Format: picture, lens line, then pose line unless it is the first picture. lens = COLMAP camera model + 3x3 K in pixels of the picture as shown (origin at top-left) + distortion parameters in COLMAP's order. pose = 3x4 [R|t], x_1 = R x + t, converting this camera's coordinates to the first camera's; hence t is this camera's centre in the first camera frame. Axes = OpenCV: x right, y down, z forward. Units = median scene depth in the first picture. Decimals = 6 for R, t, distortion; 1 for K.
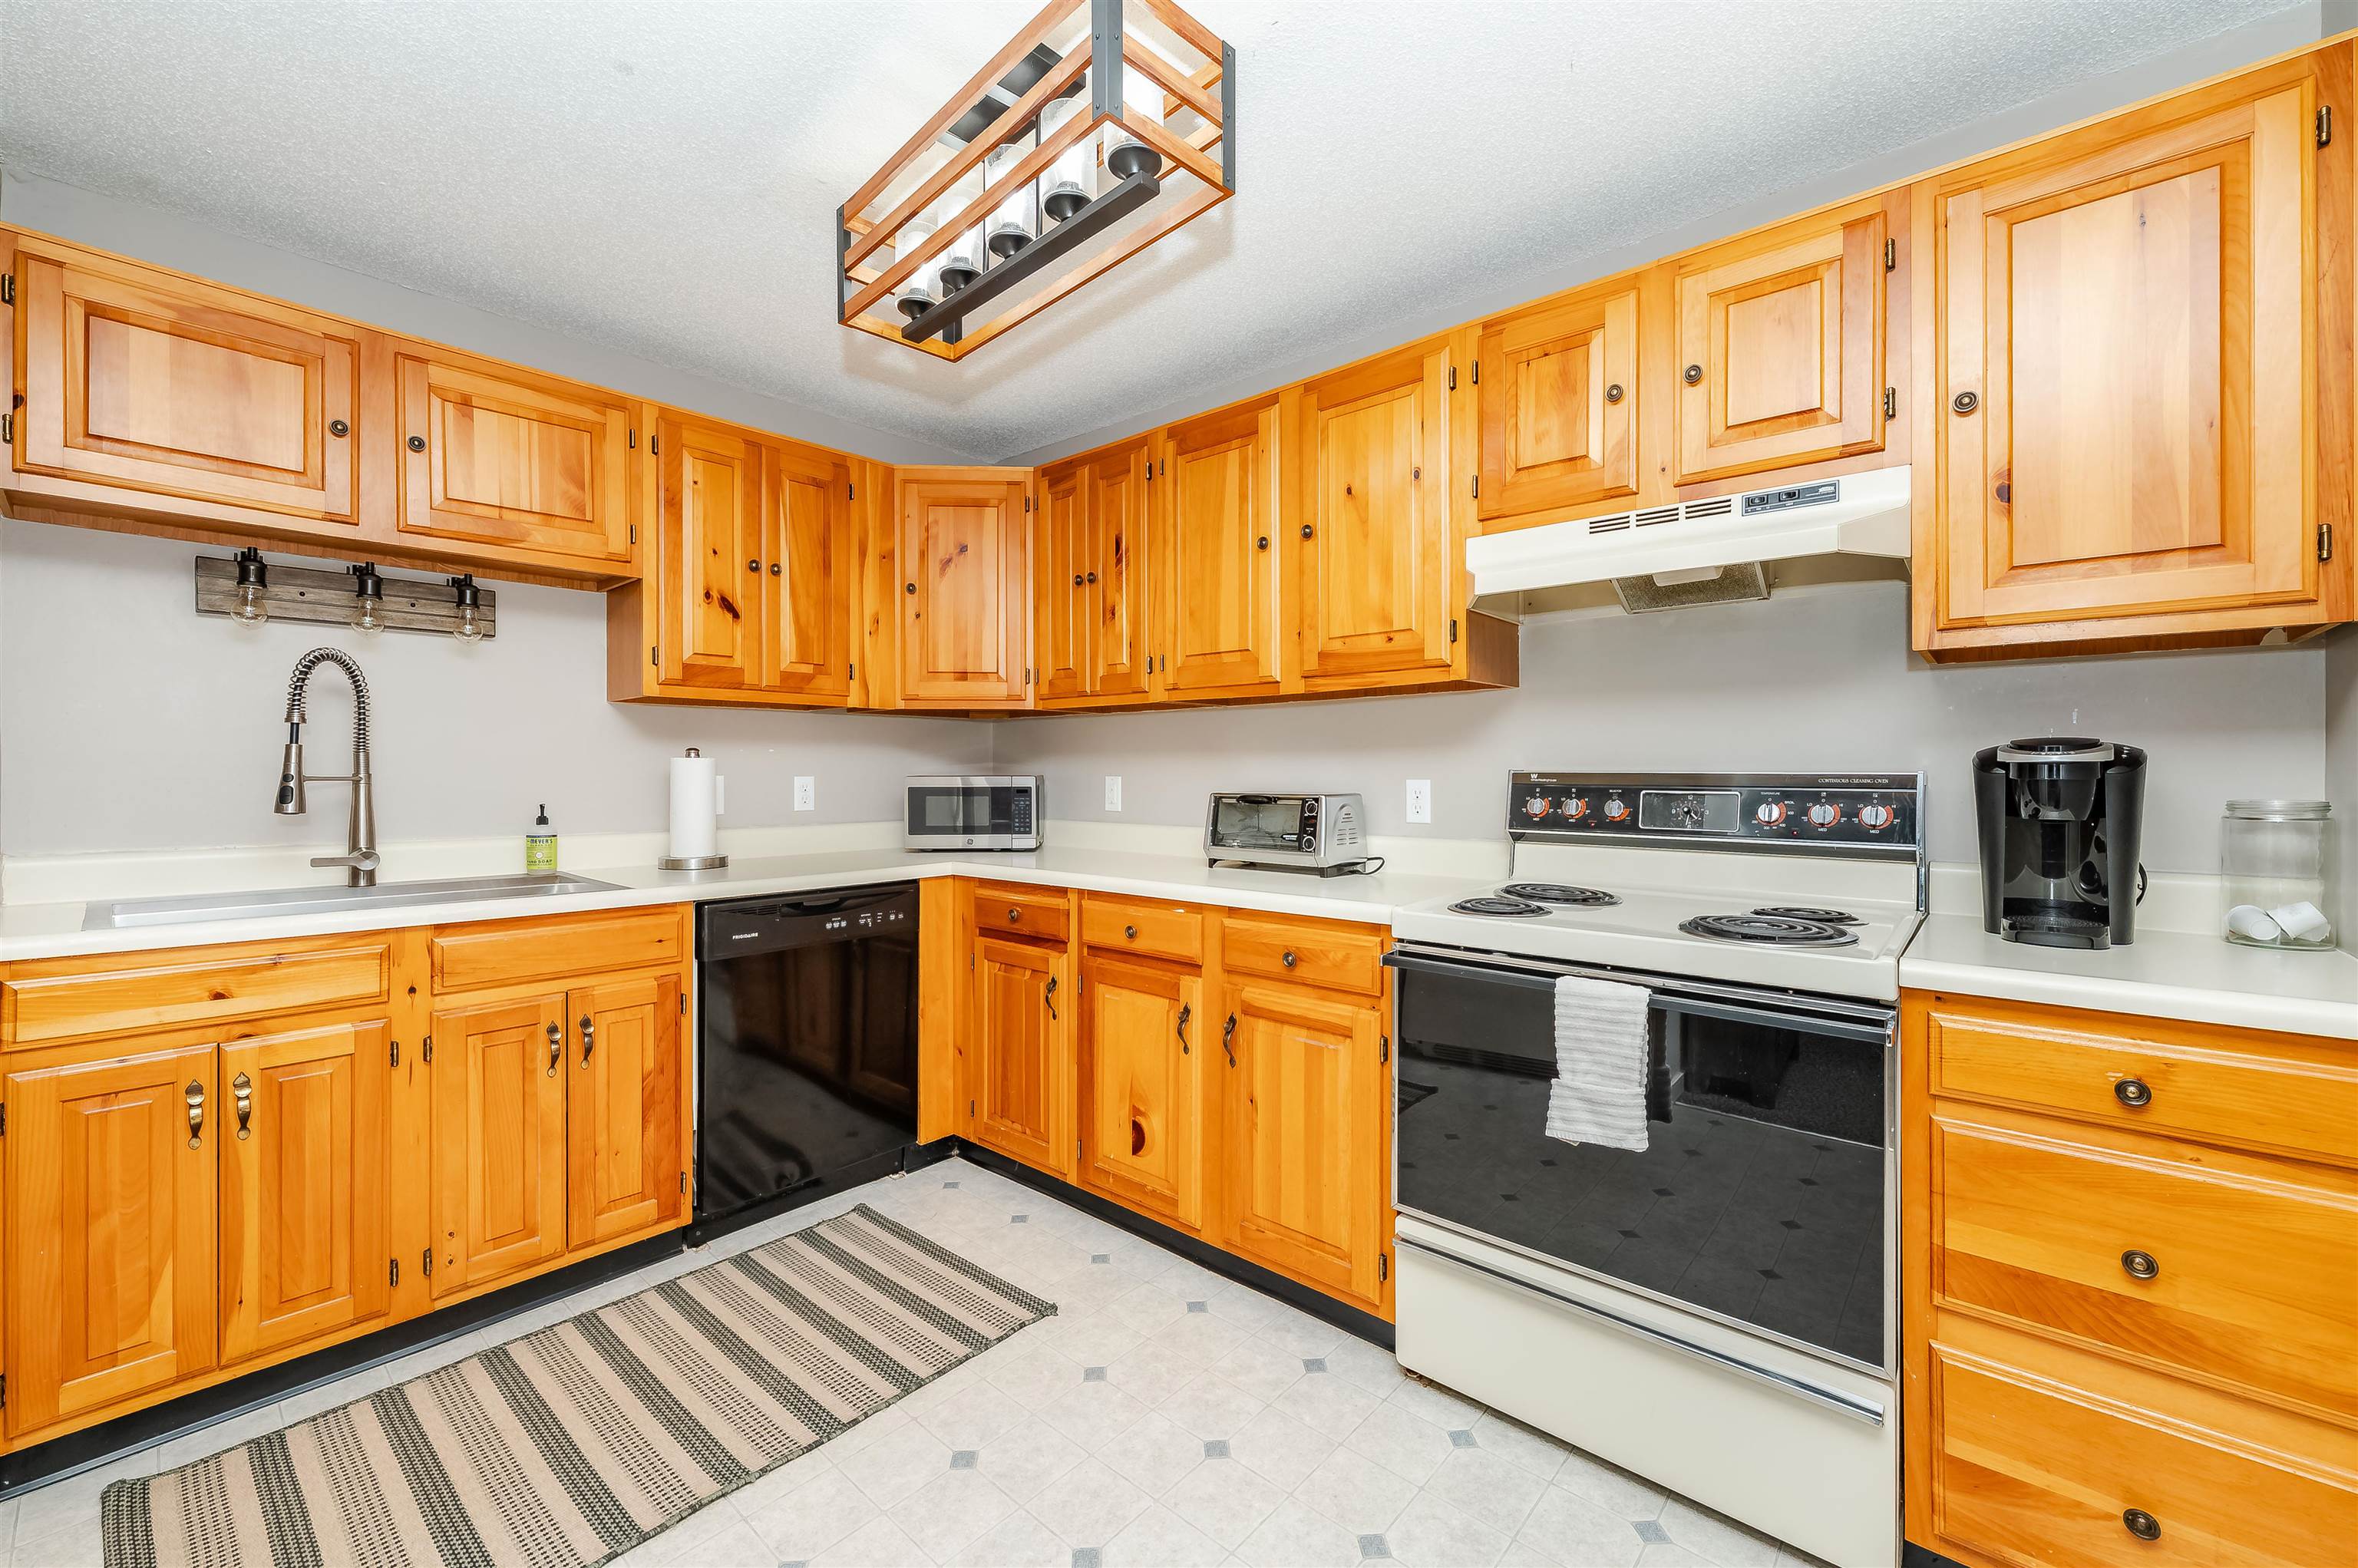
lens RADIAL K [[951.0, 0, 1173.8], [0, 951.0, 772.3], [0, 0, 1]] dist [-0.002328, -0.000366]
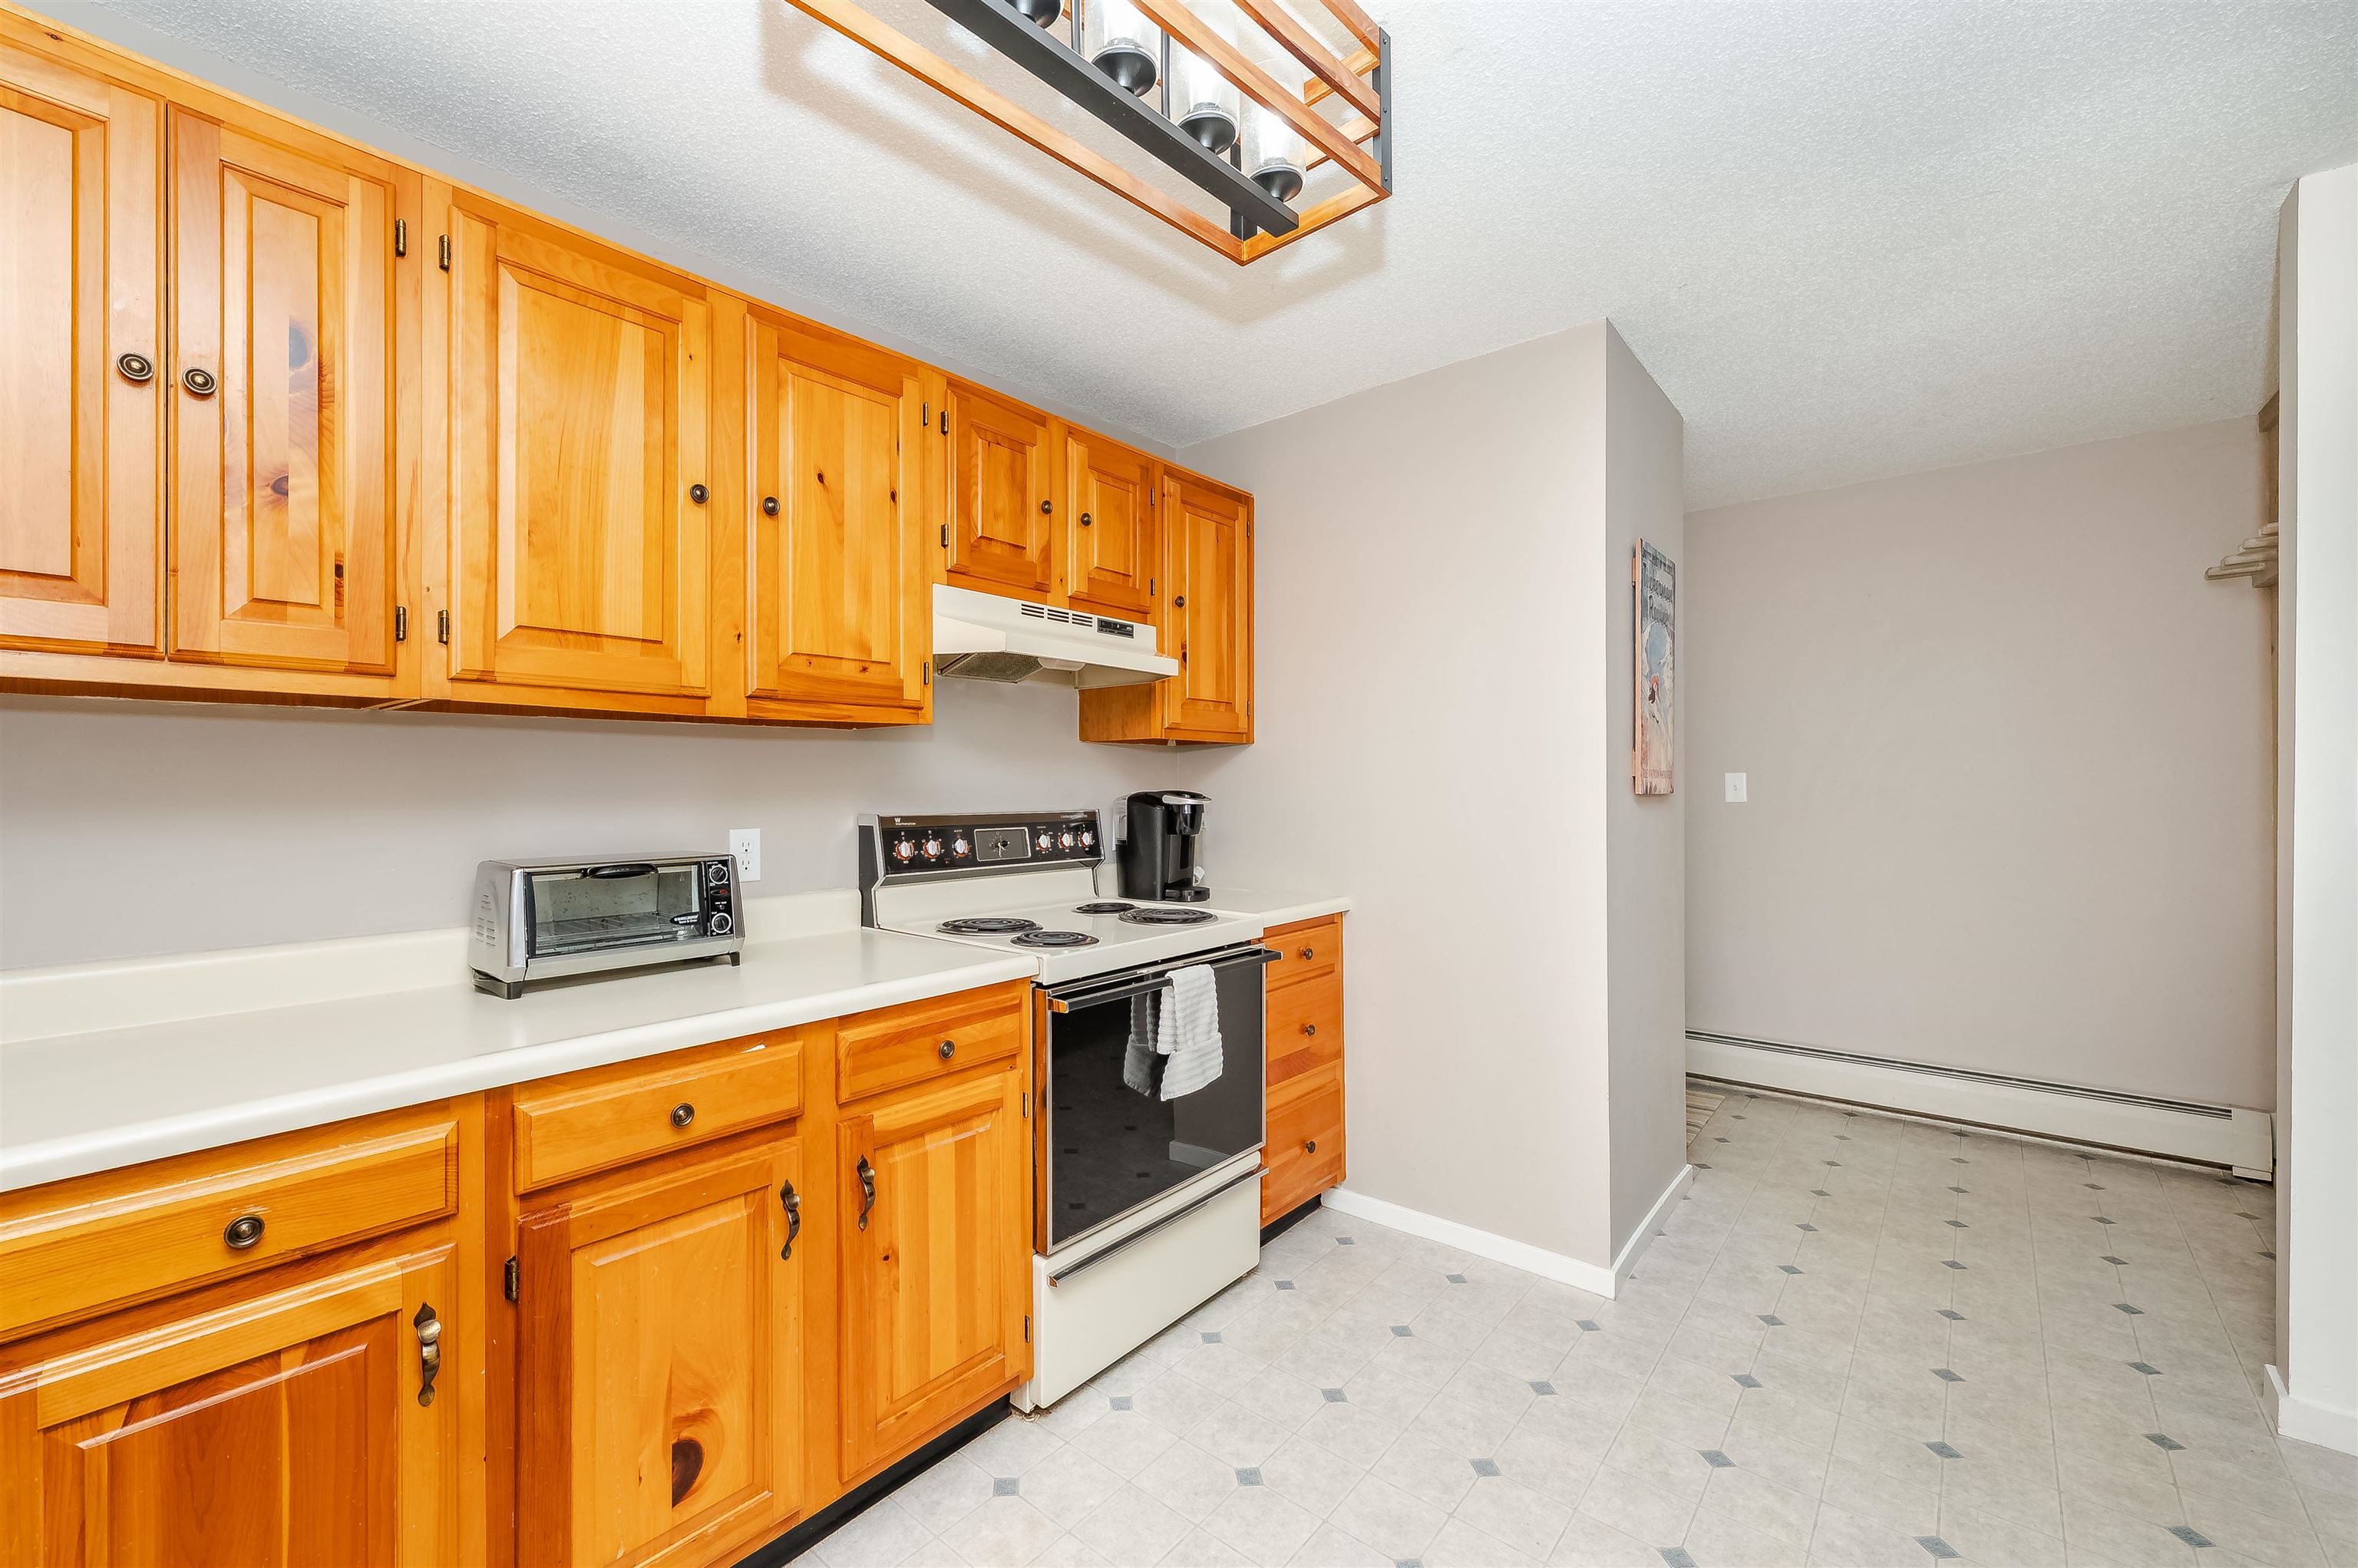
lens RADIAL K [[951.0, 0, 1173.8], [0, 951.0, 772.3], [0, 0, 1]] dist [-0.002328, -0.000366]
pose [[-0.027129, 0.015065, 0.999518, -0.714247], [0.003353, 0.999882, -0.014979, -0.034247], [-0.999626, 0.002945, -0.027176, 0.808453]]
